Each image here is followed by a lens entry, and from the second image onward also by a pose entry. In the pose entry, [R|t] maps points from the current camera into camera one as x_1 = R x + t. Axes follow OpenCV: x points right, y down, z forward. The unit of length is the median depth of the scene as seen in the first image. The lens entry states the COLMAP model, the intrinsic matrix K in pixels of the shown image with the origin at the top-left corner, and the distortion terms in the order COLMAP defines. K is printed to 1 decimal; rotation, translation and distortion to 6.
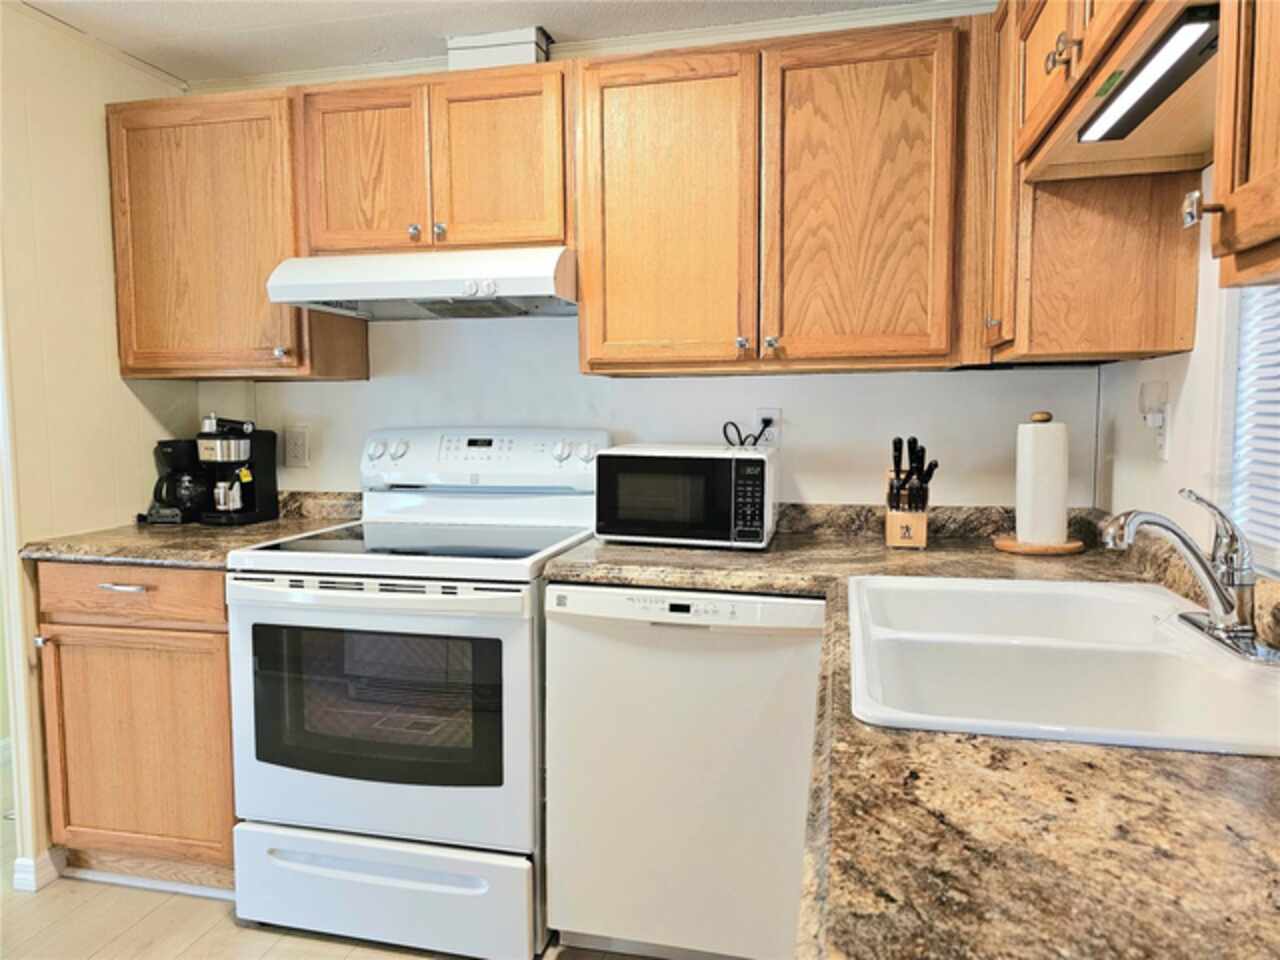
lens RADIAL K [[847.5, 0, 640.0], [0, 847.5, 480.0], [0, 0, 1]] dist [0.062831, -0.000353]
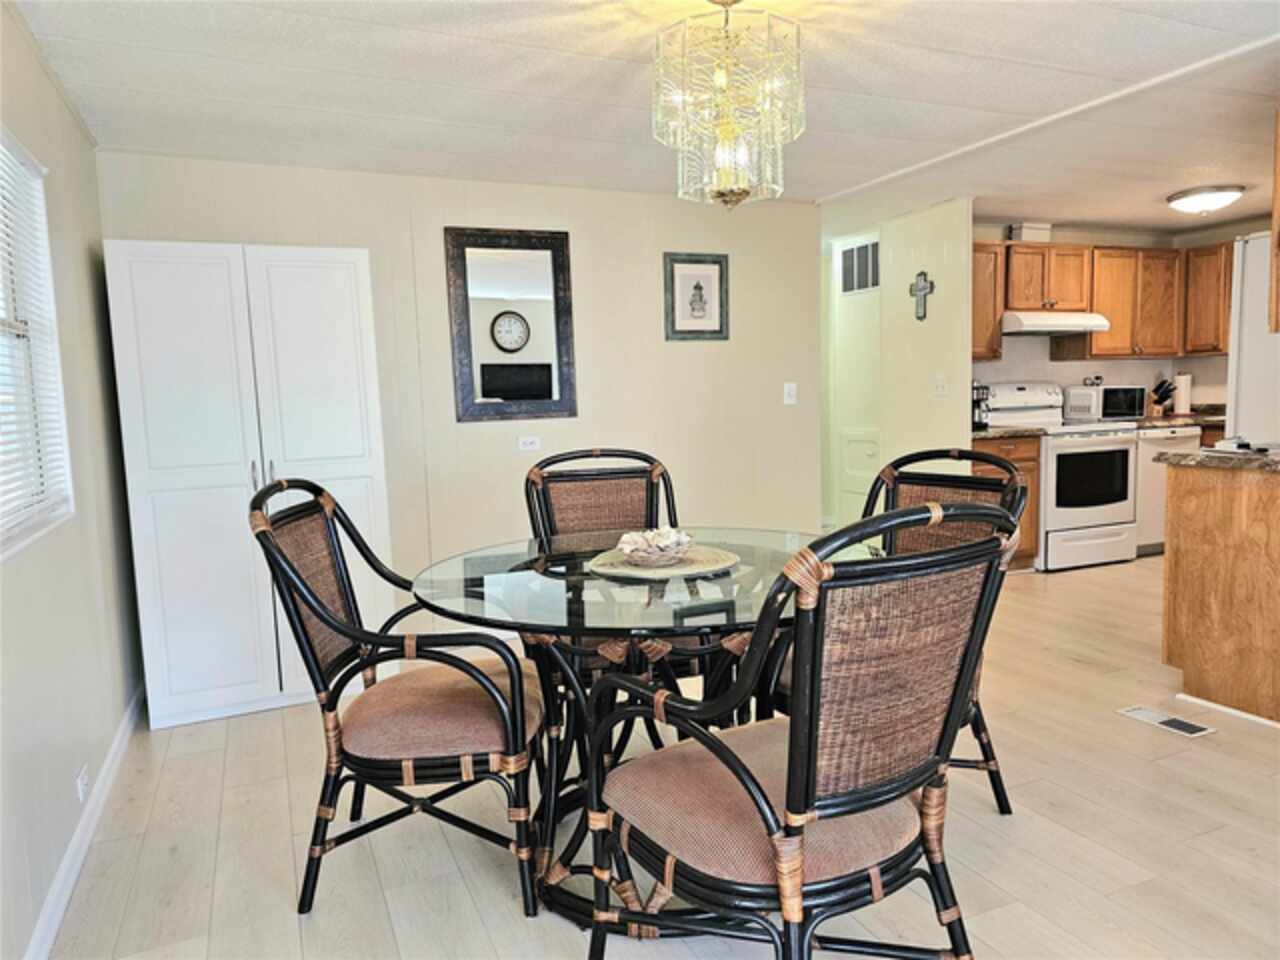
lens RADIAL K [[847.5, 0, 640.0], [0, 847.5, 480.0], [0, 0, 1]] dist [0.062831, -0.000353]
pose [[0.789554, -0.077671, 0.608746, -3.031130], [0.075915, 0.996701, 0.028707, 0.072602], [-0.608967, 0.023547, 0.792846, -0.308217]]
